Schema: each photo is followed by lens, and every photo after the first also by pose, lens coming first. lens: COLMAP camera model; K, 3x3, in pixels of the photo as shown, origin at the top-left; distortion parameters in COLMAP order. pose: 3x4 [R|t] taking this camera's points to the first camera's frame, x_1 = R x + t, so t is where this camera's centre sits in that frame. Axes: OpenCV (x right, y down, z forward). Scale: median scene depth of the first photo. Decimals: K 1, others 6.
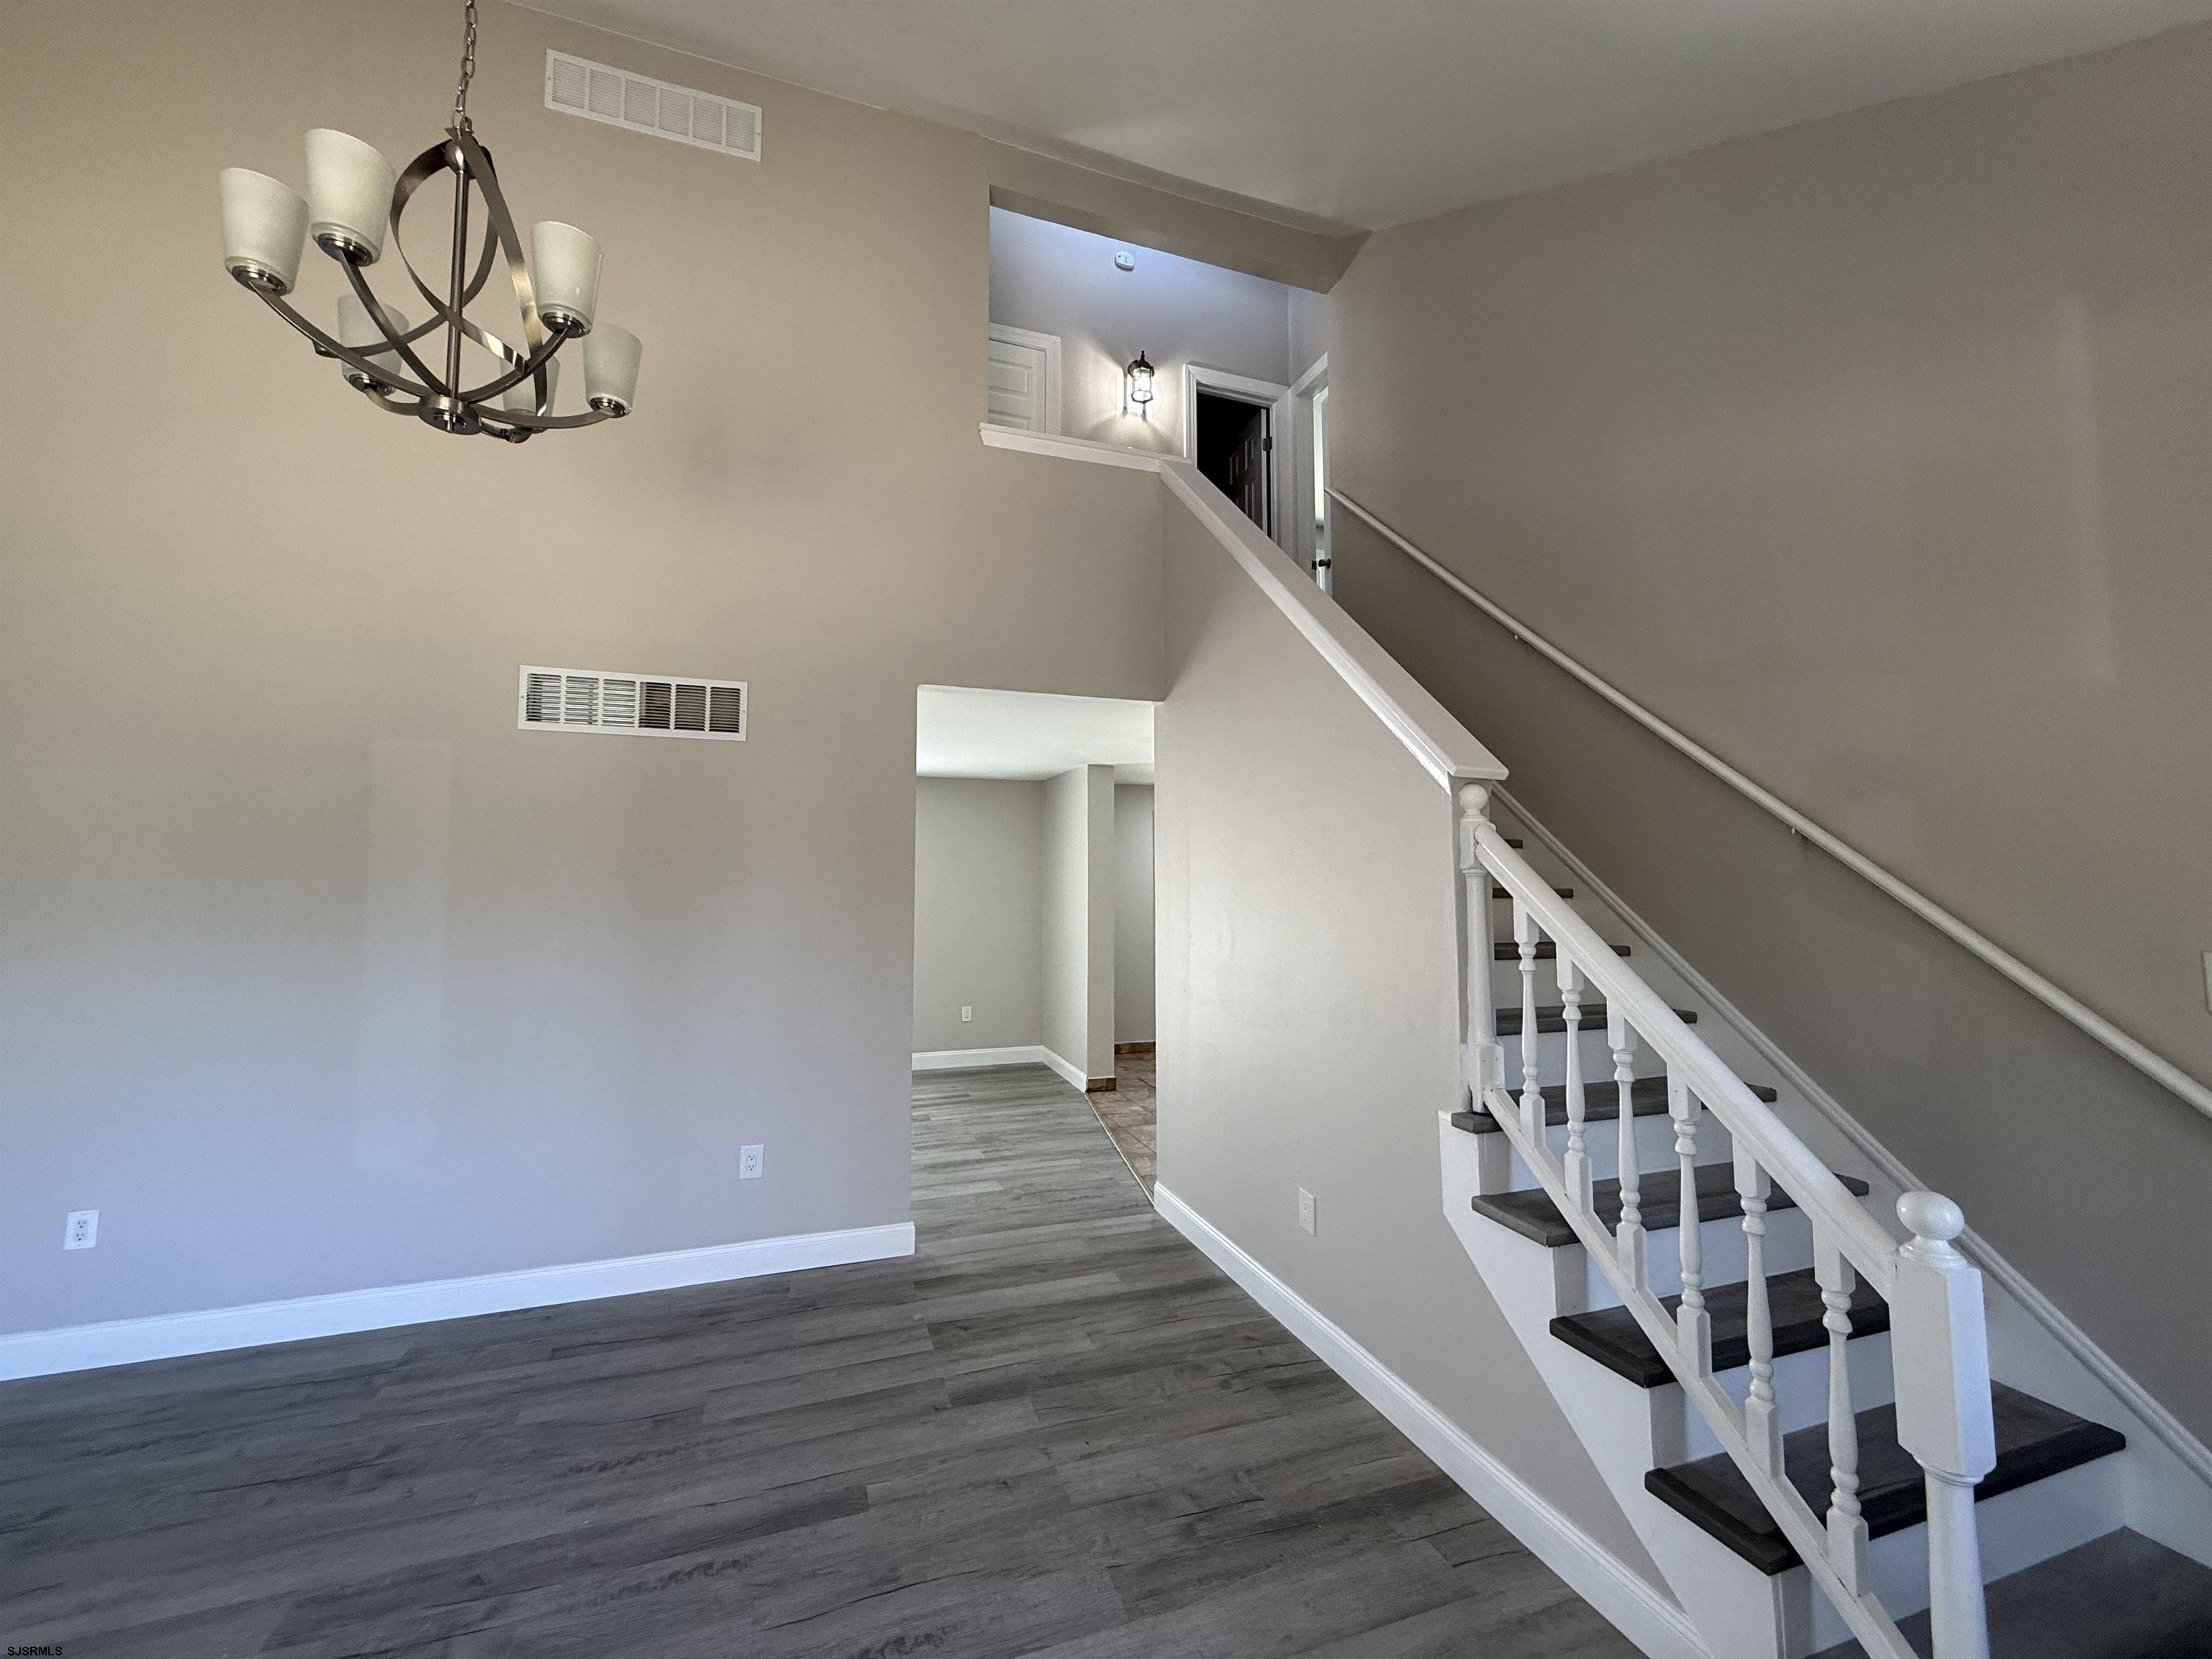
lens RADIAL K [[879.2, 0, 1102.3], [0, 879.2, 827.4], [0, 0, 1]] dist [-0.000095, 0.000014]
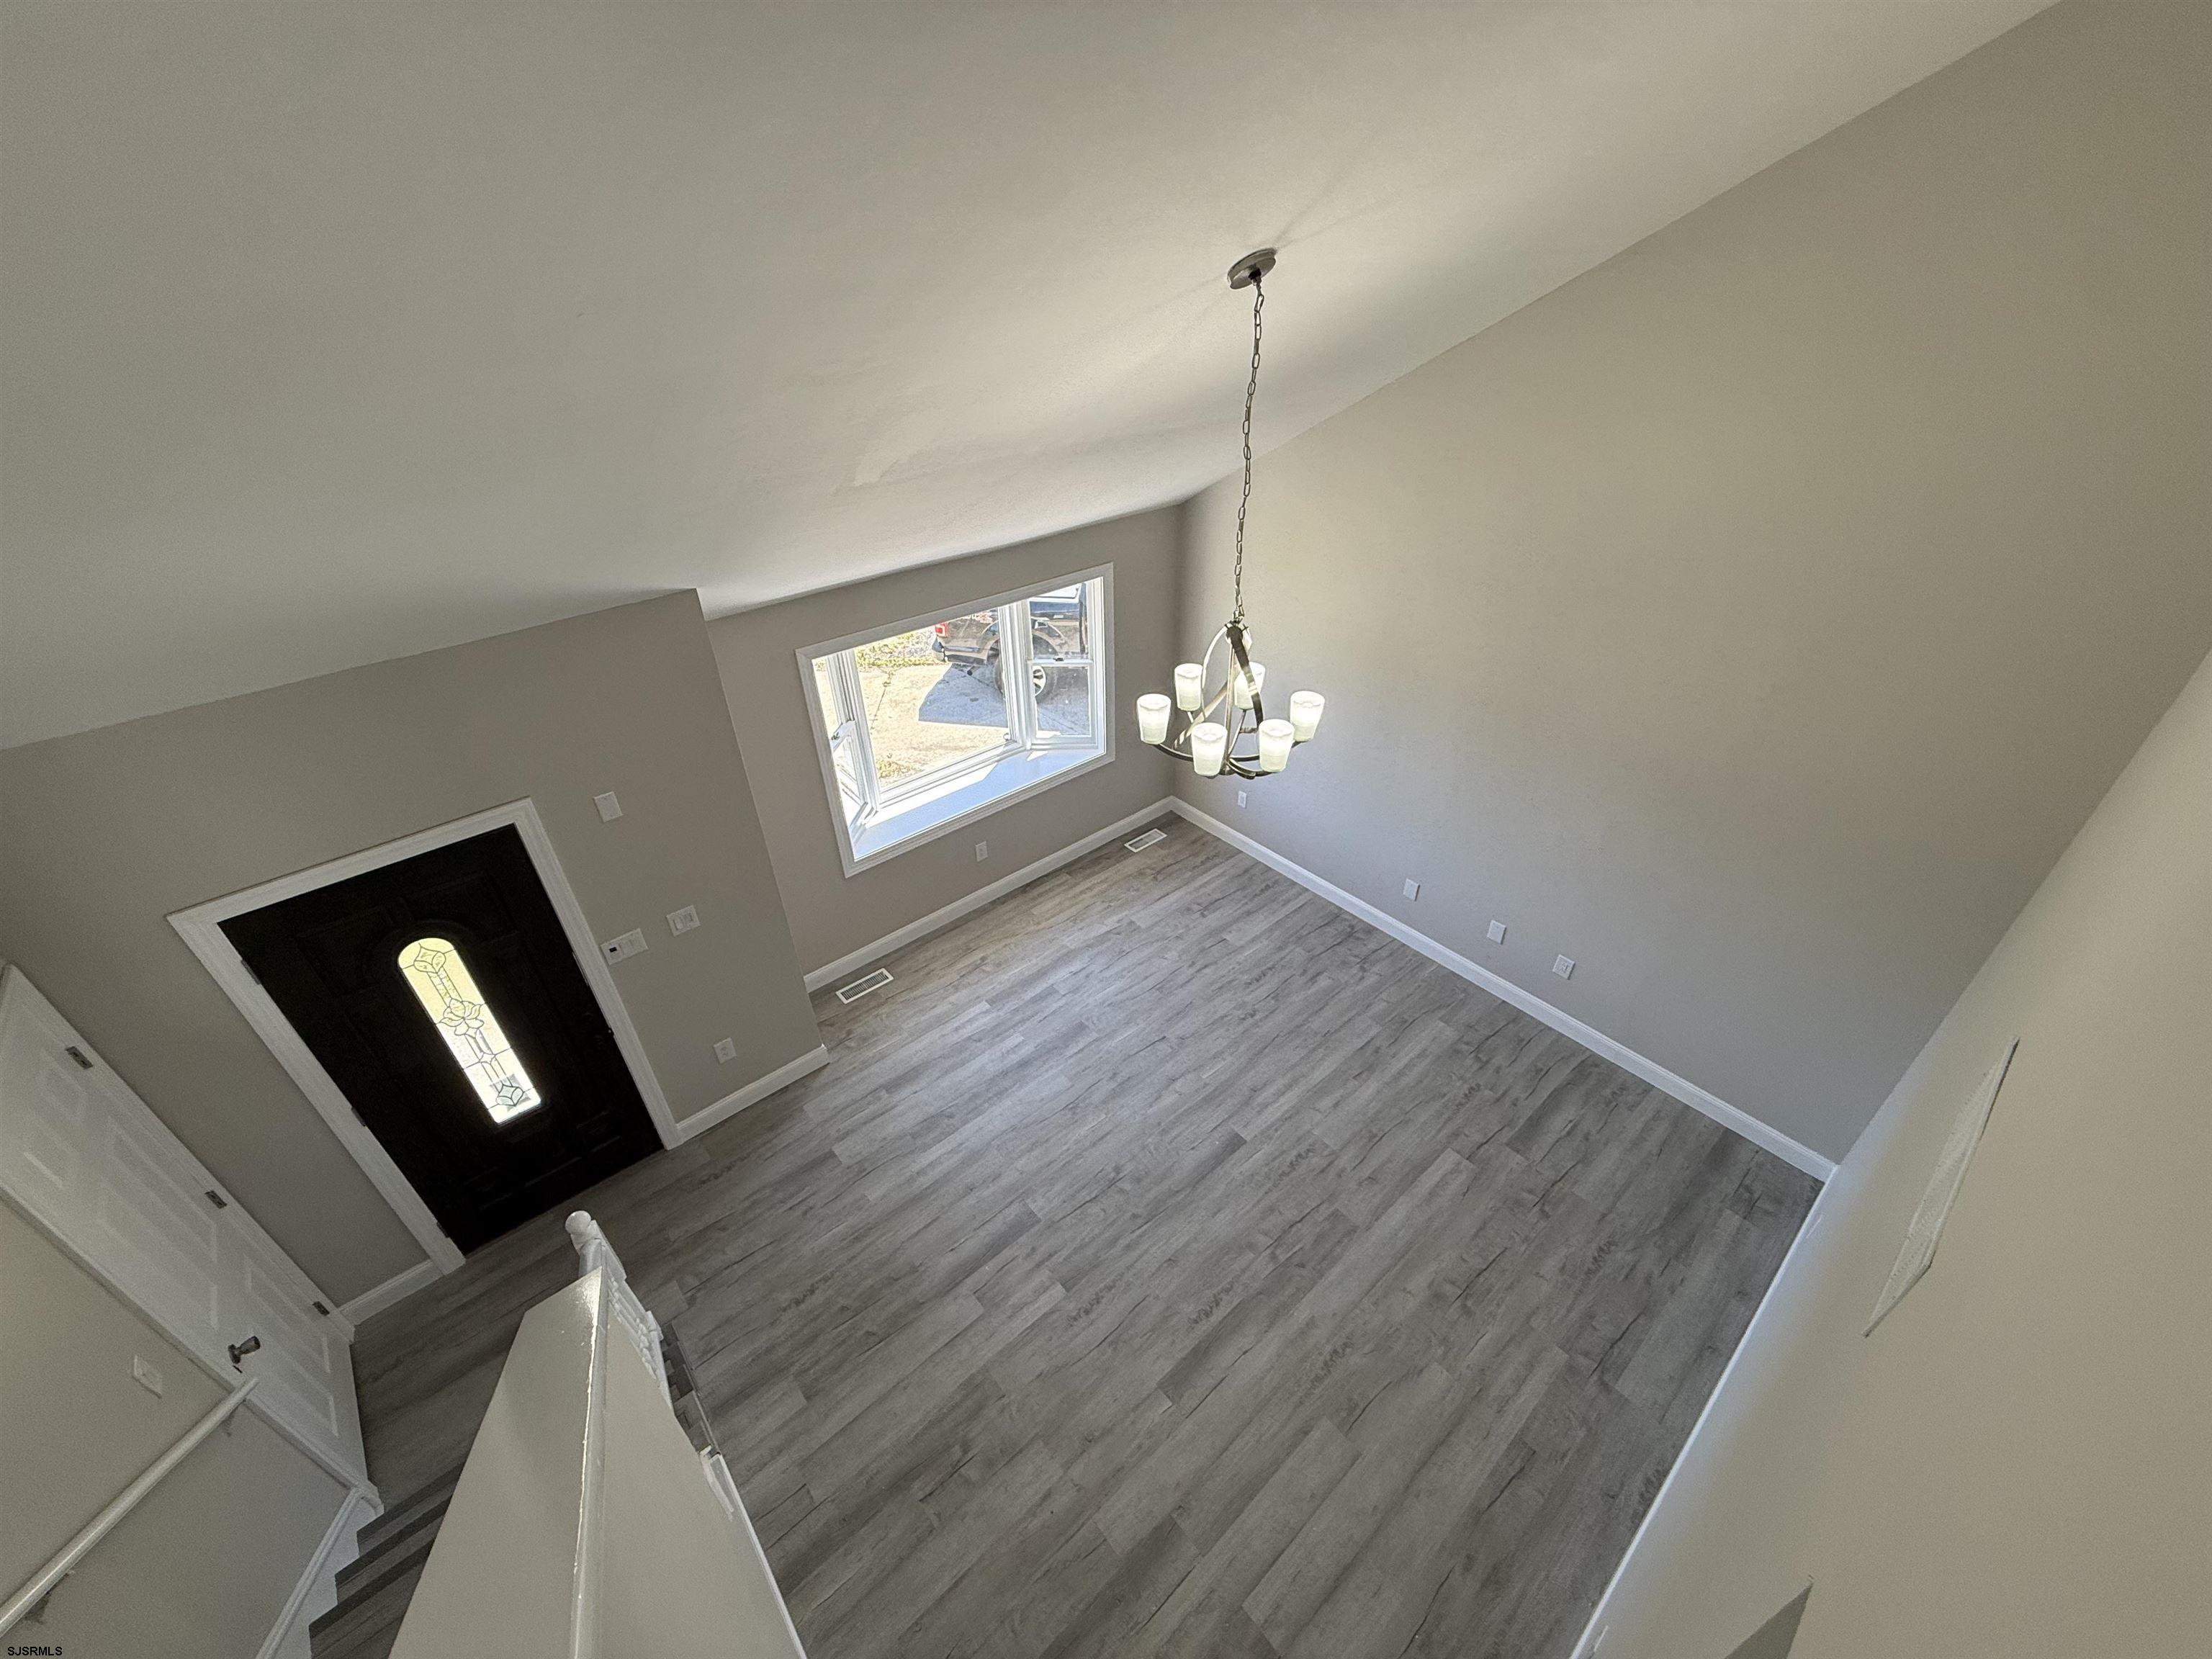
lens RADIAL K [[879.2, 0, 1103.1], [0, 879.2, 829.0], [0, 0, 1]] dist [-0.000095, 0.000014]
pose [[-0.931520, 0.216544, -0.292196, 0.066608], [0.041200, 0.861081, 0.506796, -0.756142], [0.361349, 0.460052, -0.811036, 1.430316]]
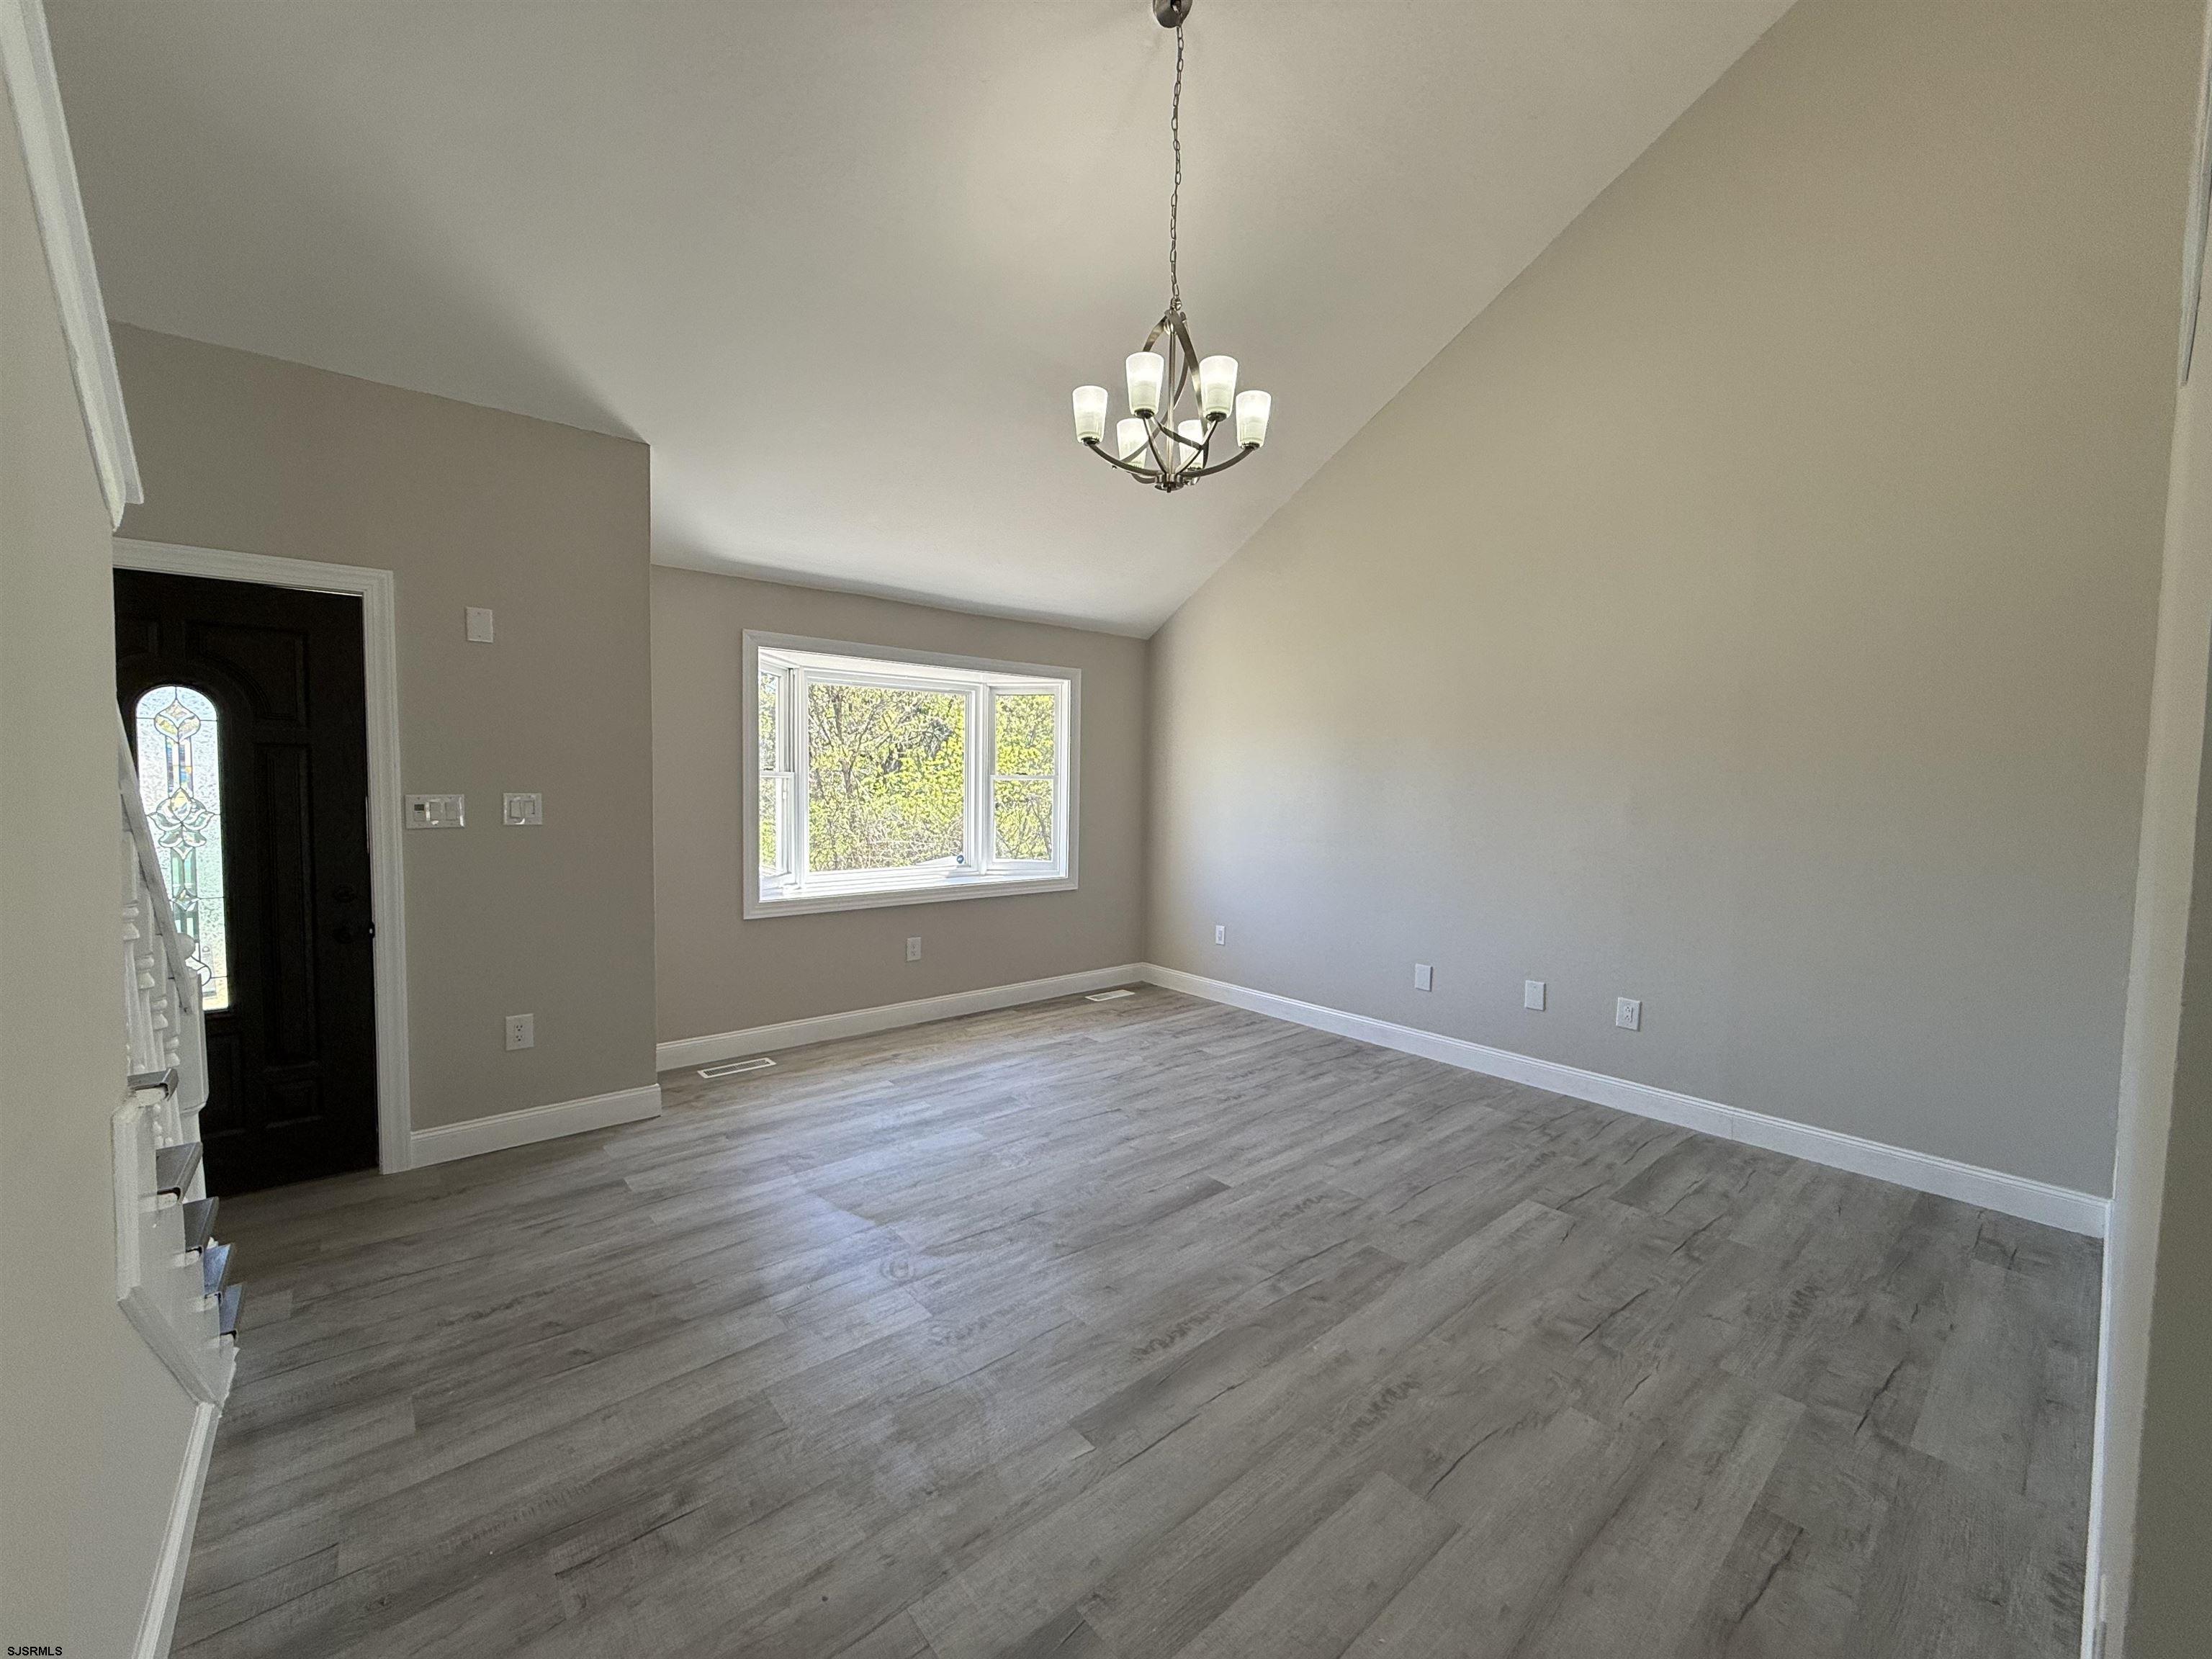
lens RADIAL K [[879.2, 0, 1102.7], [0, 879.2, 828.7], [0, 0, 1]] dist [-0.000095, 0.000014]
pose [[-0.932945, 0.007015, -0.359951, 0.017681], [0.008233, 0.999964, -0.001851, 0.132396], [0.359925, -0.004690, -0.932970, 1.457173]]
